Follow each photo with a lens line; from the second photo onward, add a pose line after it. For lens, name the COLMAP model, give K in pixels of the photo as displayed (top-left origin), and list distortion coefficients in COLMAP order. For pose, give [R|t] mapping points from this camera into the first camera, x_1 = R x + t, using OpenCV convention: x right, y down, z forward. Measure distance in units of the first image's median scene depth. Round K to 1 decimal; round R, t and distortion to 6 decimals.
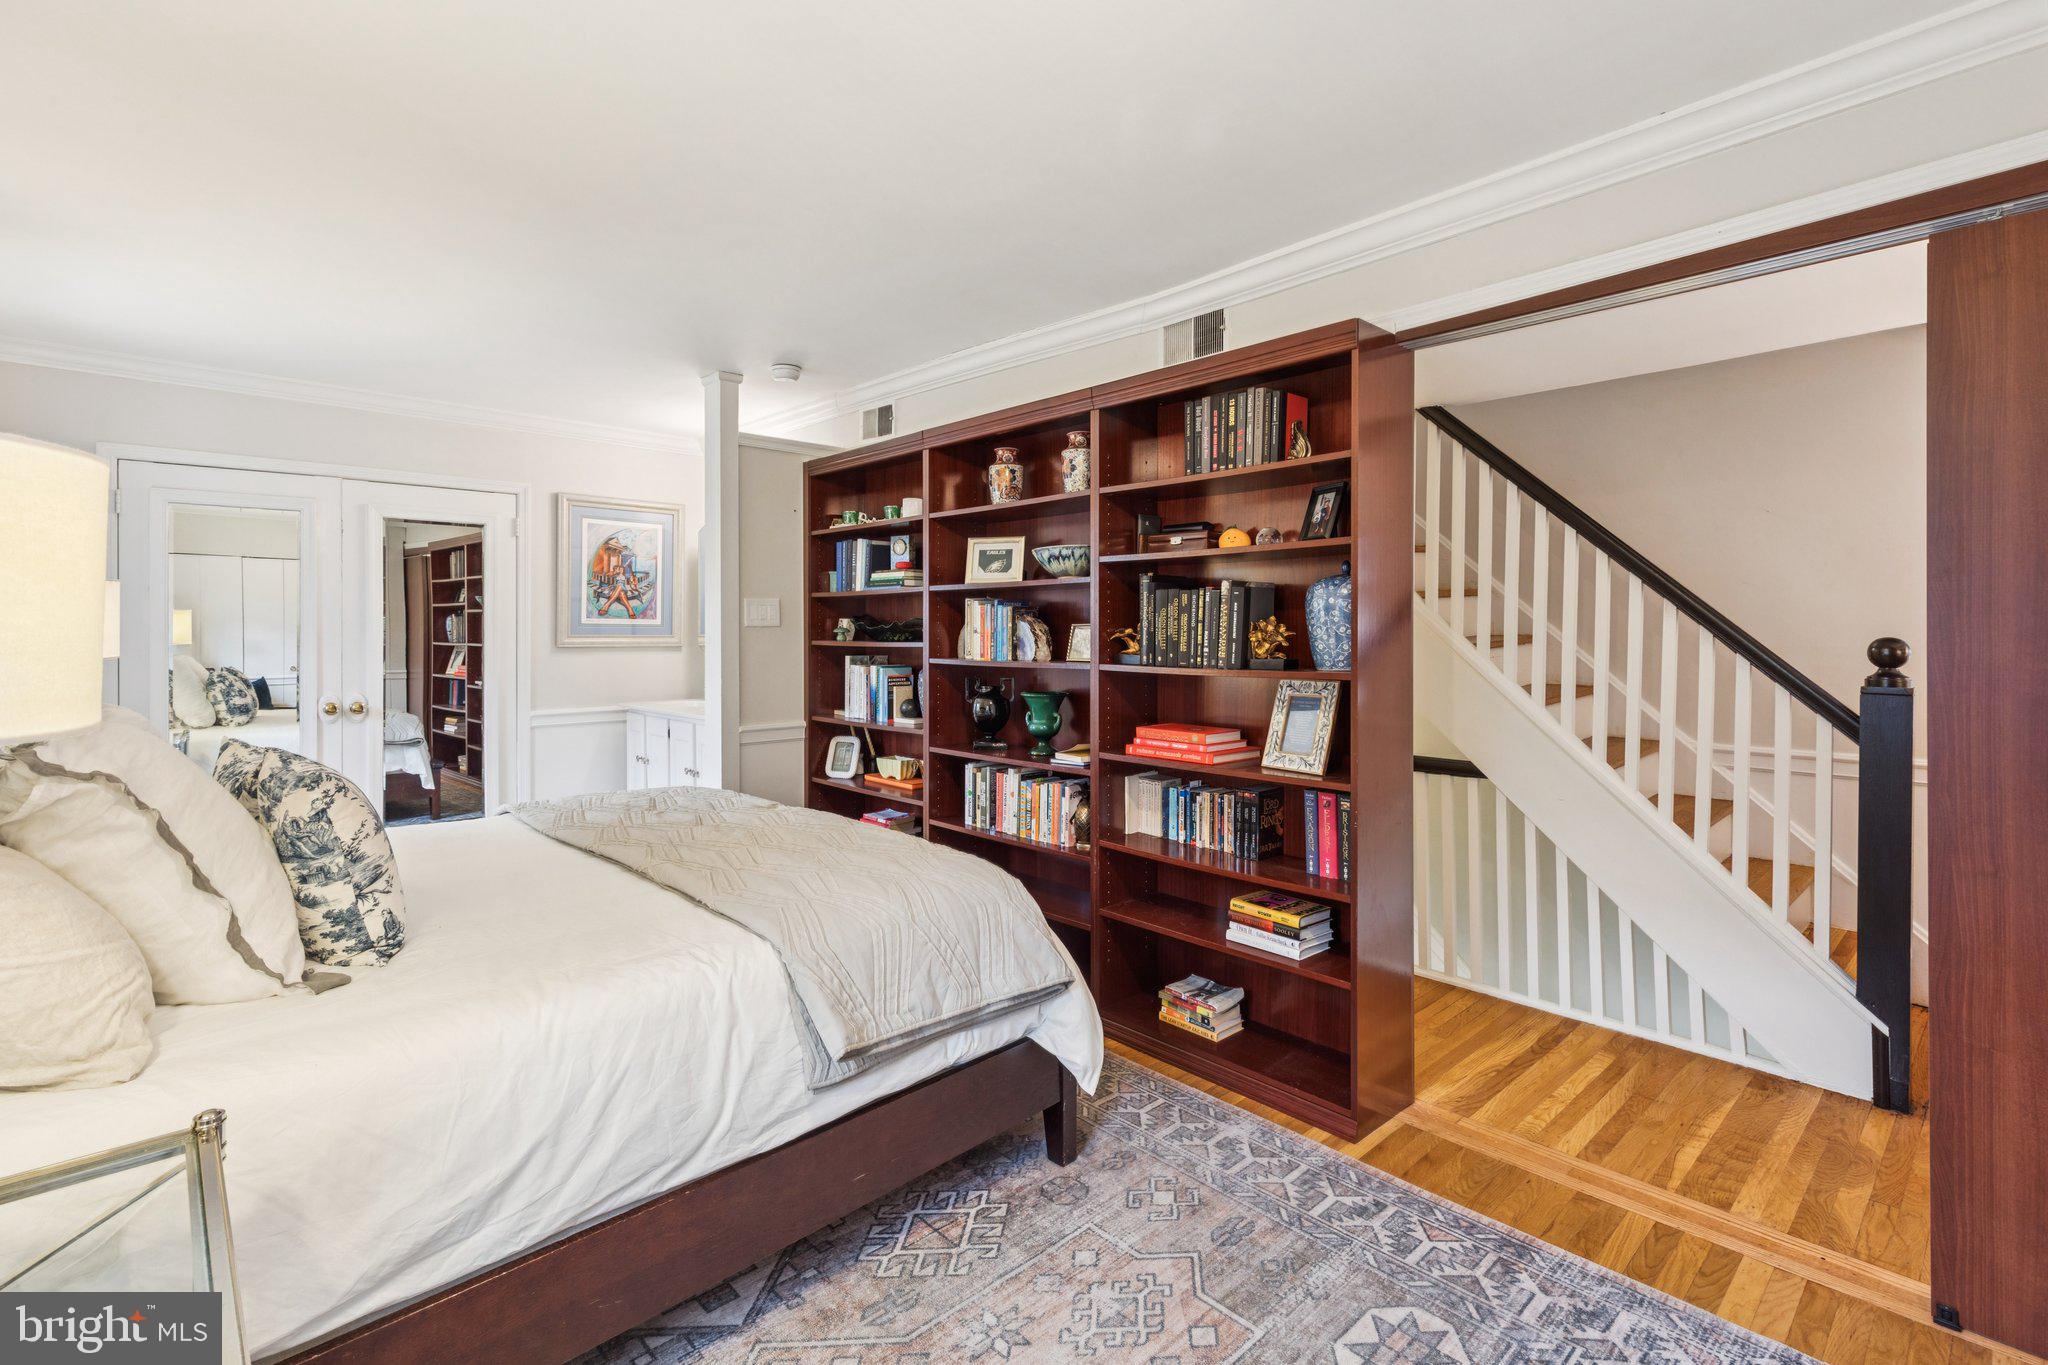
lens RADIAL K [[927.7, 0, 1025.2], [0, 927.7, 656.1], [0, 0, 1]] dist [0.001267, -0.000515]
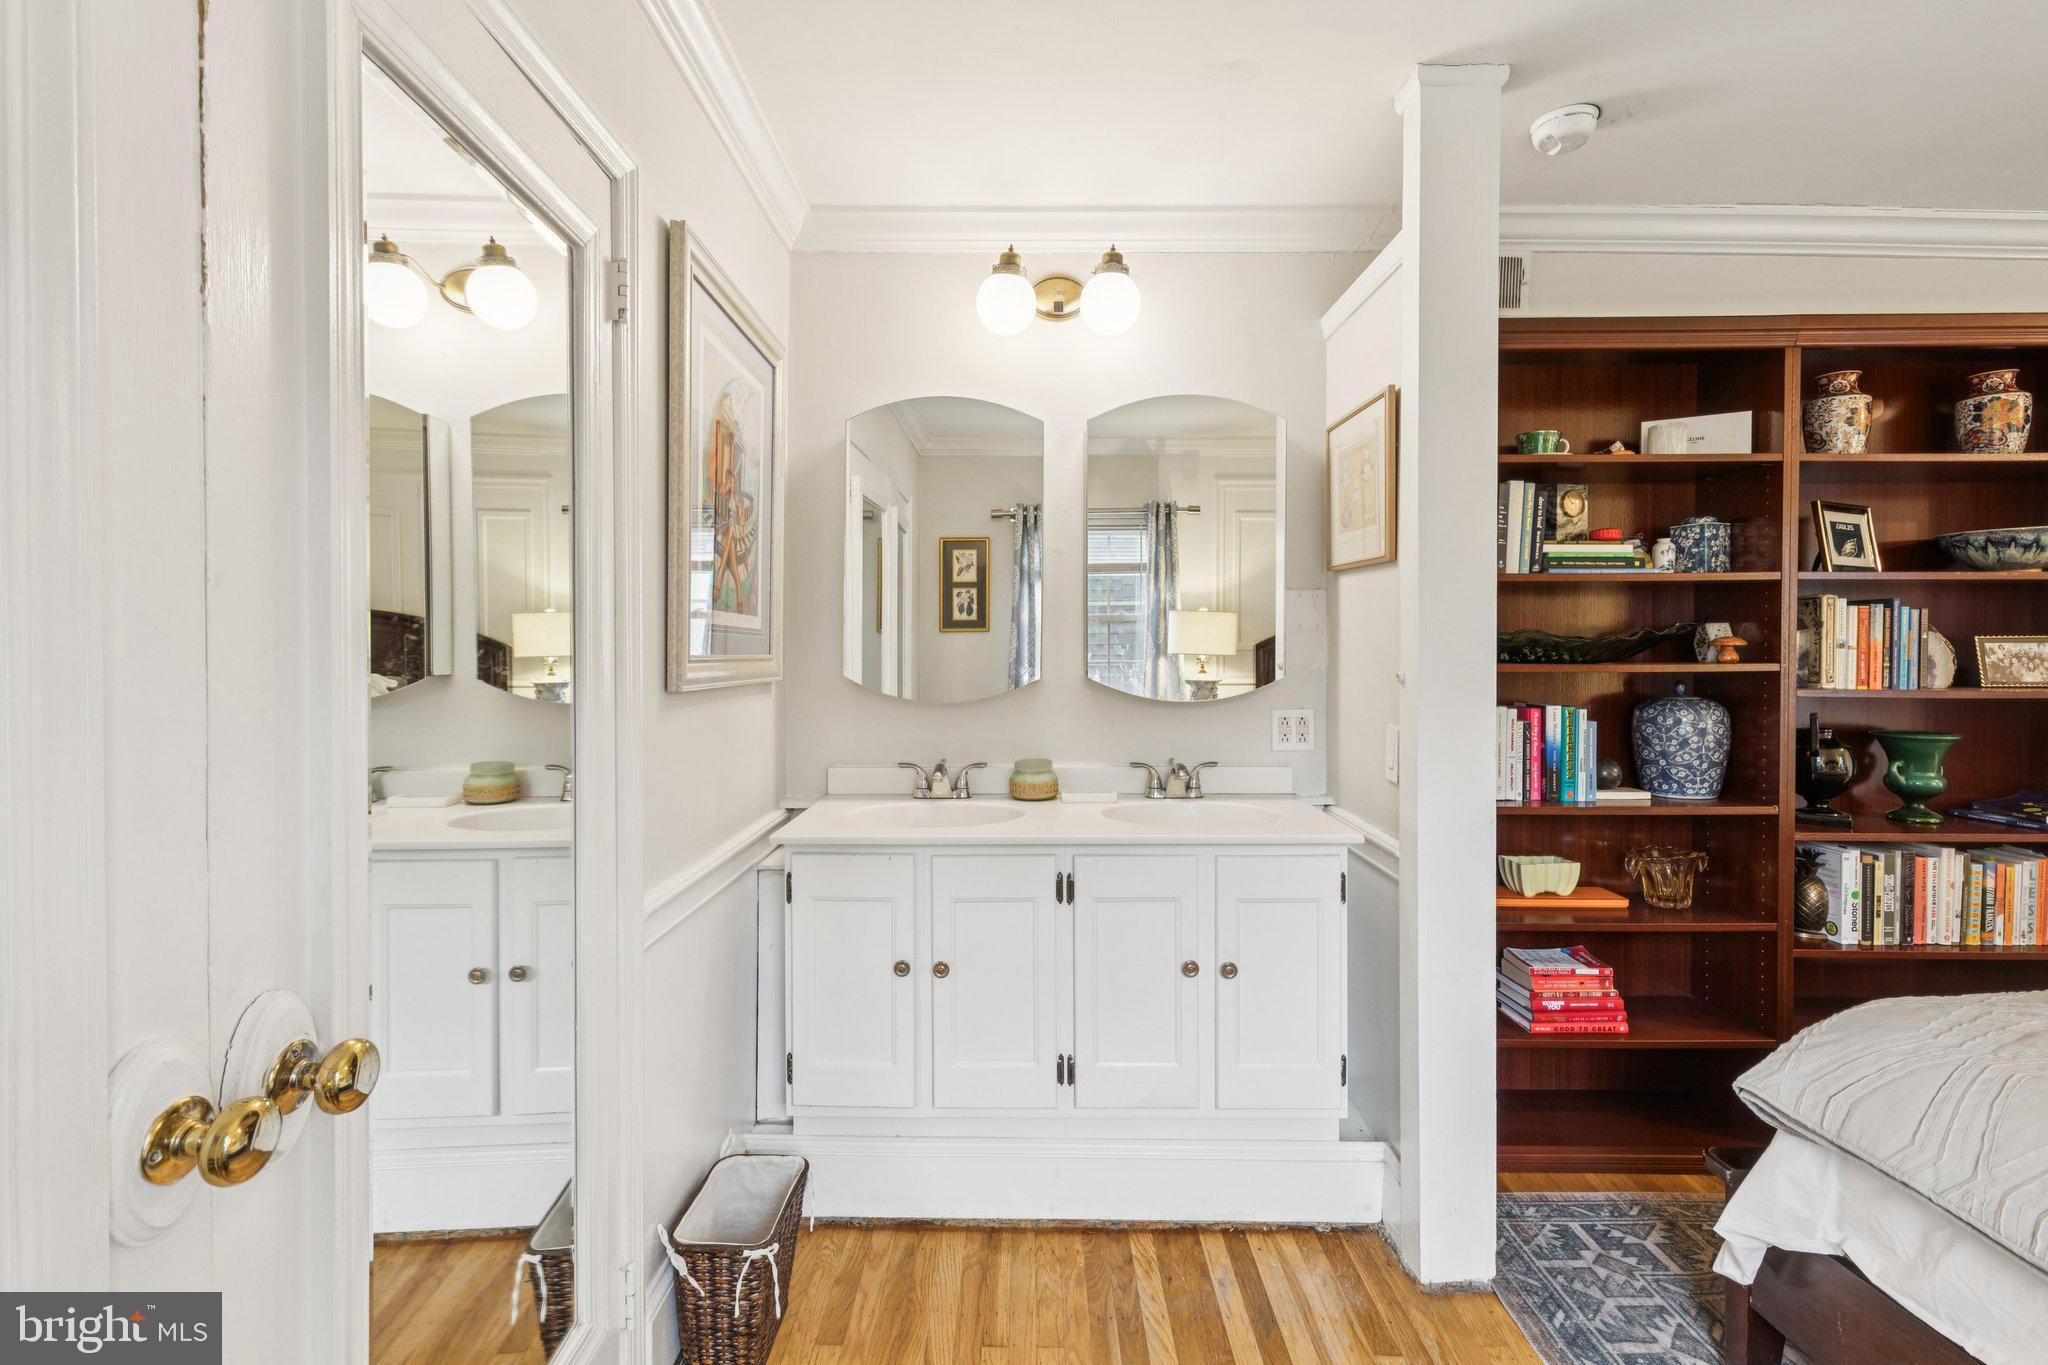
lens RADIAL K [[927.7, 0, 1025.2], [0, 927.7, 656.1], [0, 0, 1]] dist [0.001267, -0.000515]
pose [[0.700568, -0.009713, 0.713520, -0.979190], [0.018963, 0.999808, -0.005009, -0.028263], [-0.713334, 0.017039, 0.700617, 1.012359]]
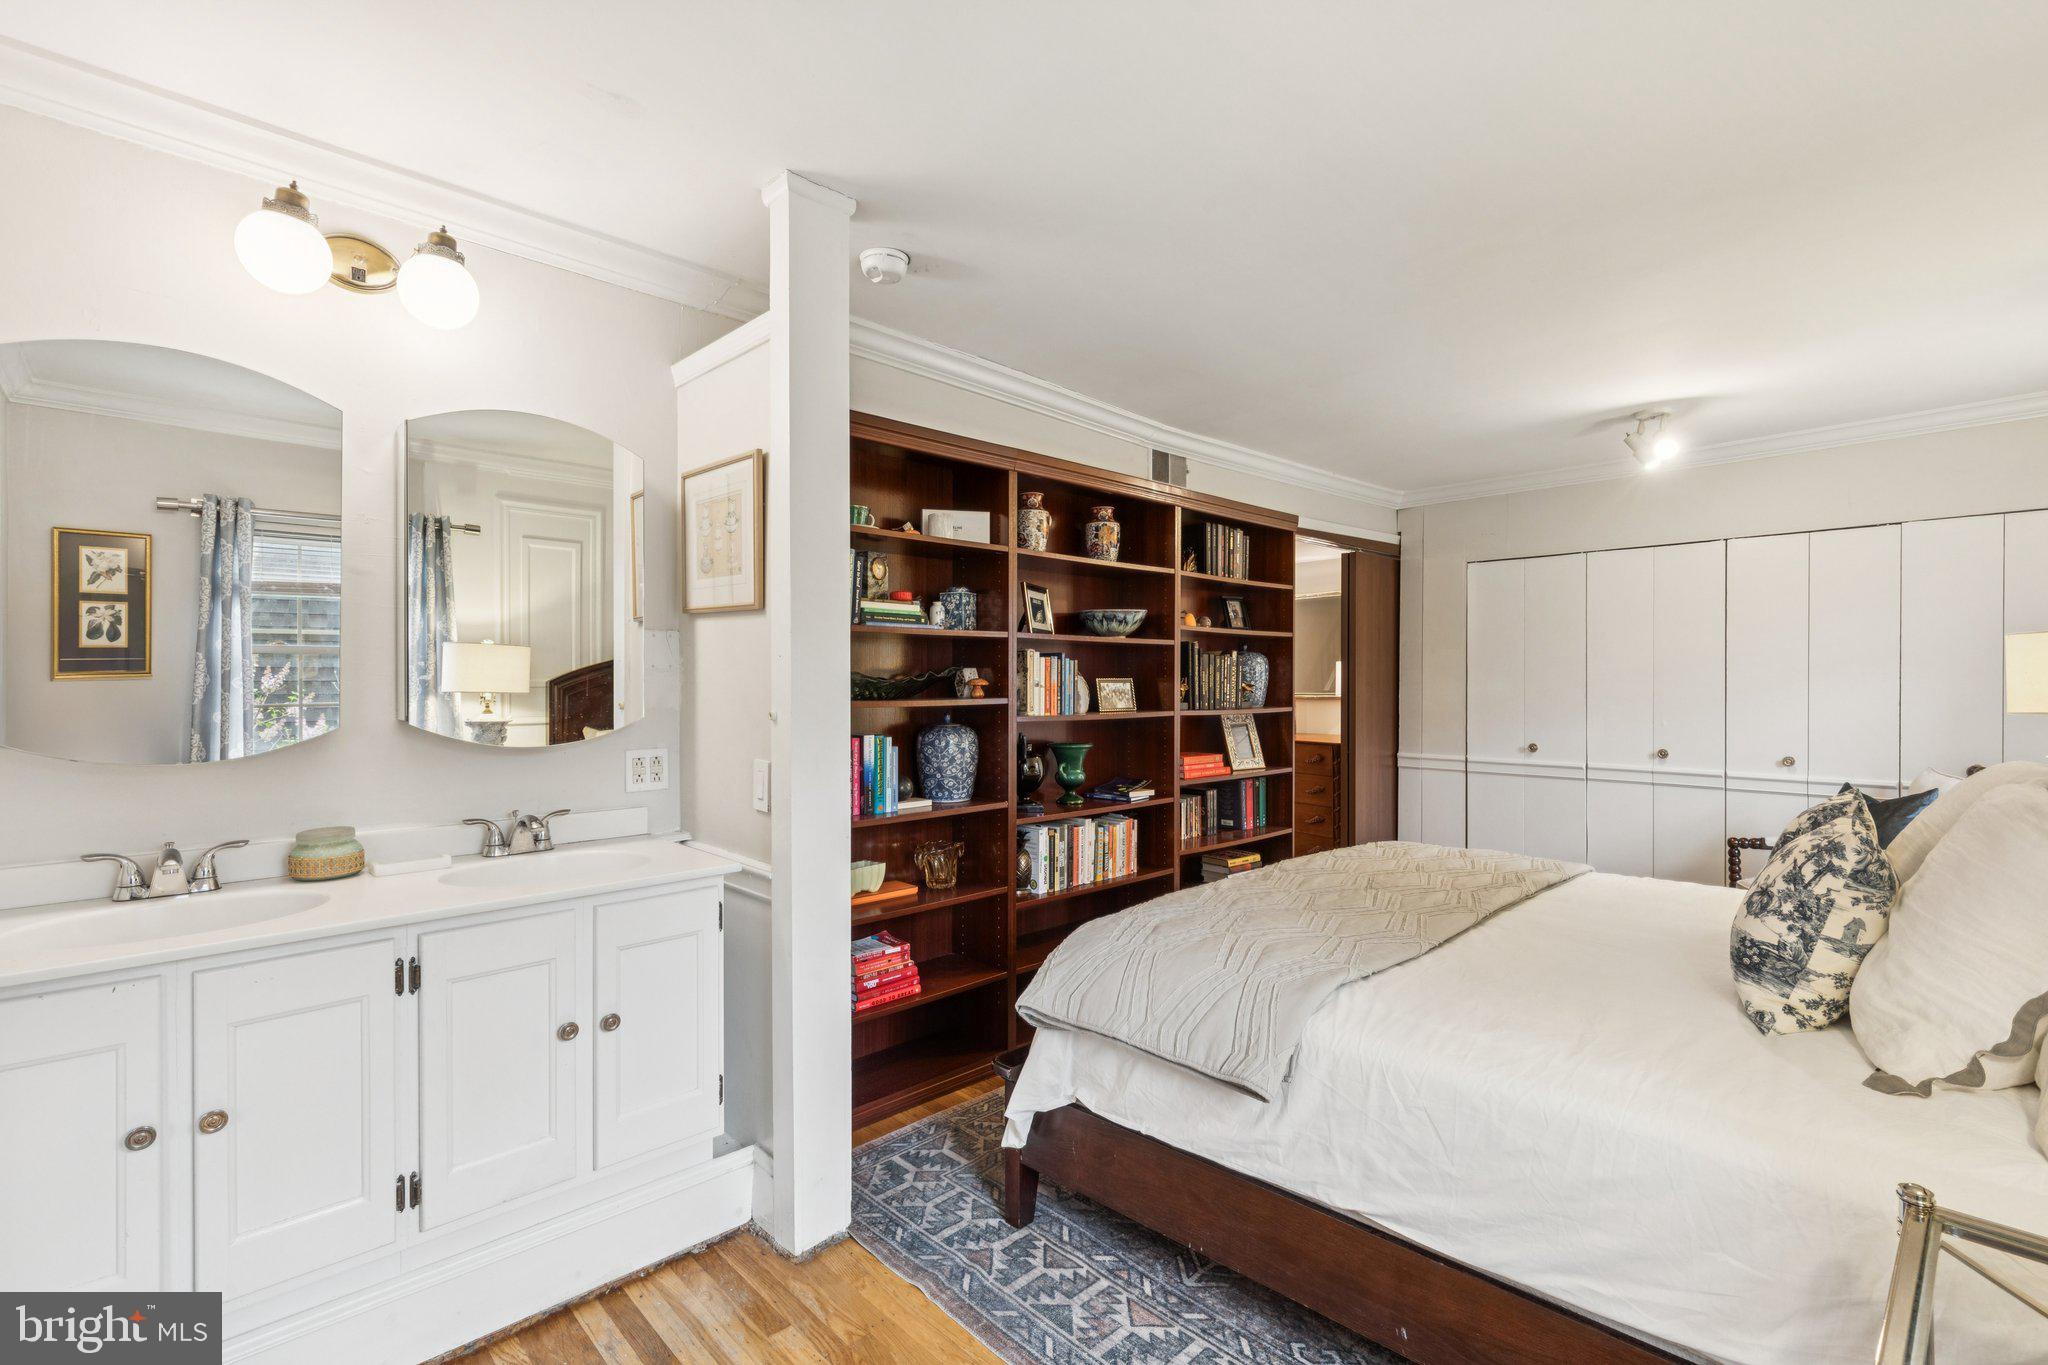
lens RADIAL K [[918.7, 0, 1024.0], [0, 918.7, 682.5], [0, 0, 1]] dist [0.000923, -0.000780]
pose [[-0.001226, -0.004321, 0.999990, -1.035664], [0.022773, 0.999731, 0.004348, -0.035127], [-0.999740, 0.022778, -0.001127, 1.078036]]
